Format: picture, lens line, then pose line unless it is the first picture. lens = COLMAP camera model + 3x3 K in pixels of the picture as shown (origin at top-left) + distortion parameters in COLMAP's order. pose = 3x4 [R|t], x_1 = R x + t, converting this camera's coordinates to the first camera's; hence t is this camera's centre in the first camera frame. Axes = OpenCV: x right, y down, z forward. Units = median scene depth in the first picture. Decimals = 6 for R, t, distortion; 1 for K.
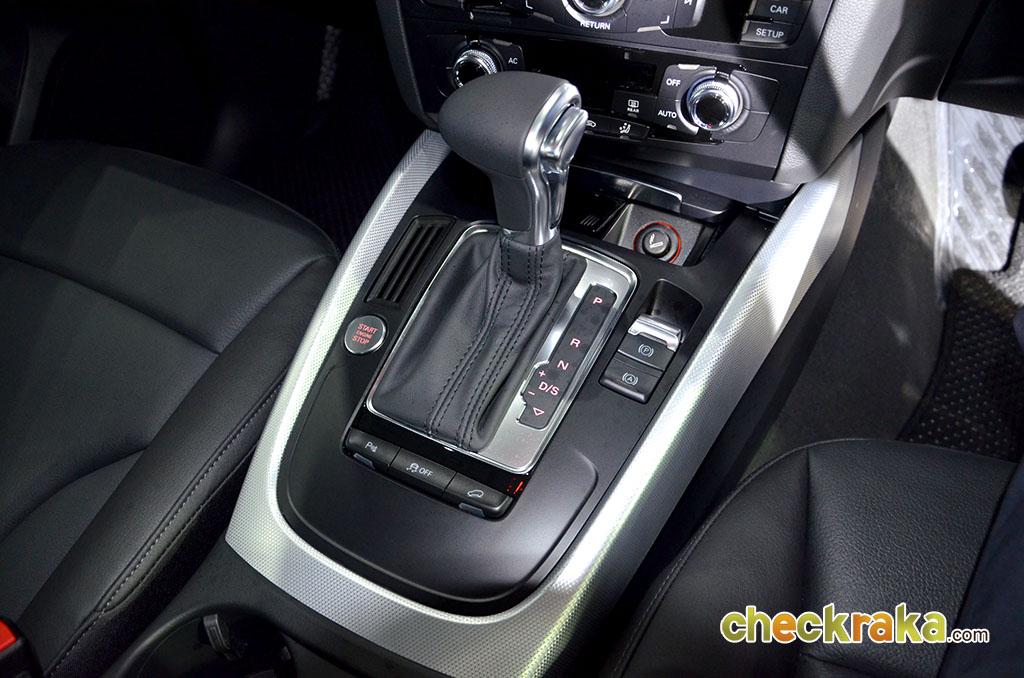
lens RADIAL K [[791.4, 0, 512.0], [0, 791.4, 339.0], [0, 0, 1]] dist [-0.141670, 0.088780]
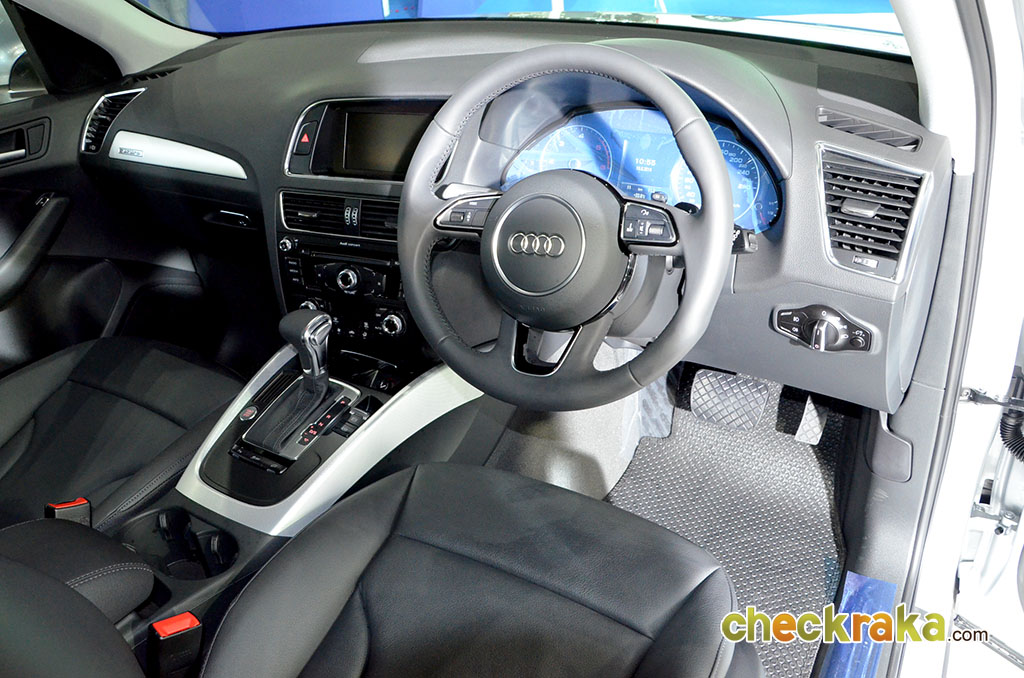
lens RADIAL K [[826.1, 0, 512.0], [0, 826.1, 339.0], [0, 0, 1]] dist [-0.142849, 0.124584]
pose [[0.998442, 0.033430, -0.044681, 0.718831], [-0.045927, 0.947082, -0.317690, 0.531527], [0.031696, 0.319247, 0.947141, -1.388599]]
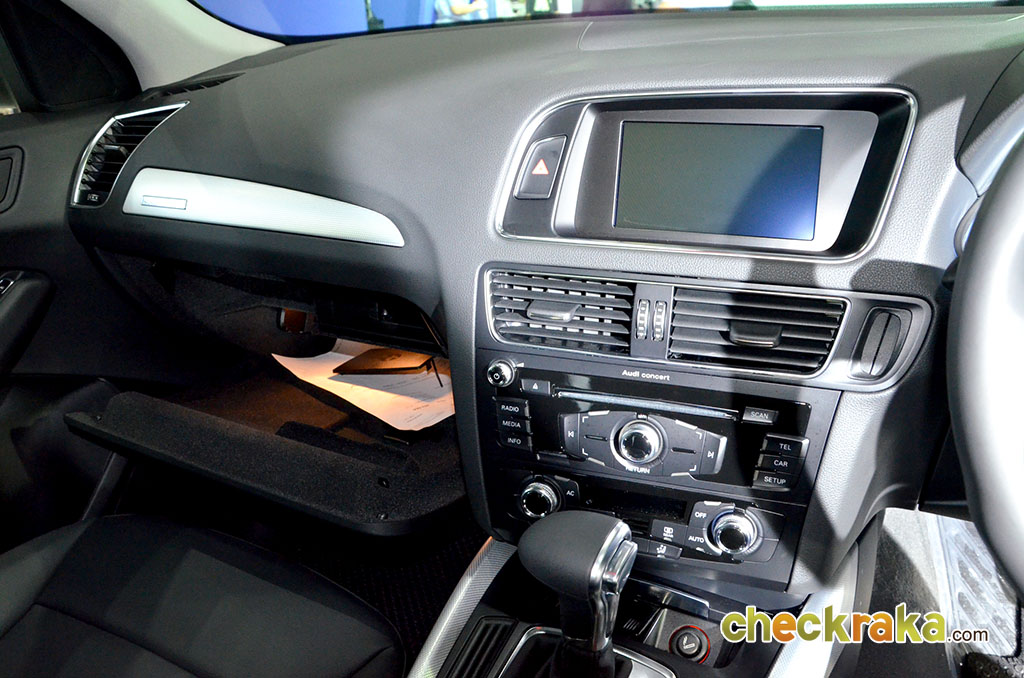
lens RADIAL K [[826.1, 0, 512.0], [0, 826.1, 339.0], [0, 0, 1]] dist [-0.142849, 0.124584]
pose [[0.999674, 0.025163, 0.004219, -0.104431], [-0.021079, 0.907704, -0.419082, -0.028894], [-0.014375, 0.418856, 0.907939, -0.296820]]
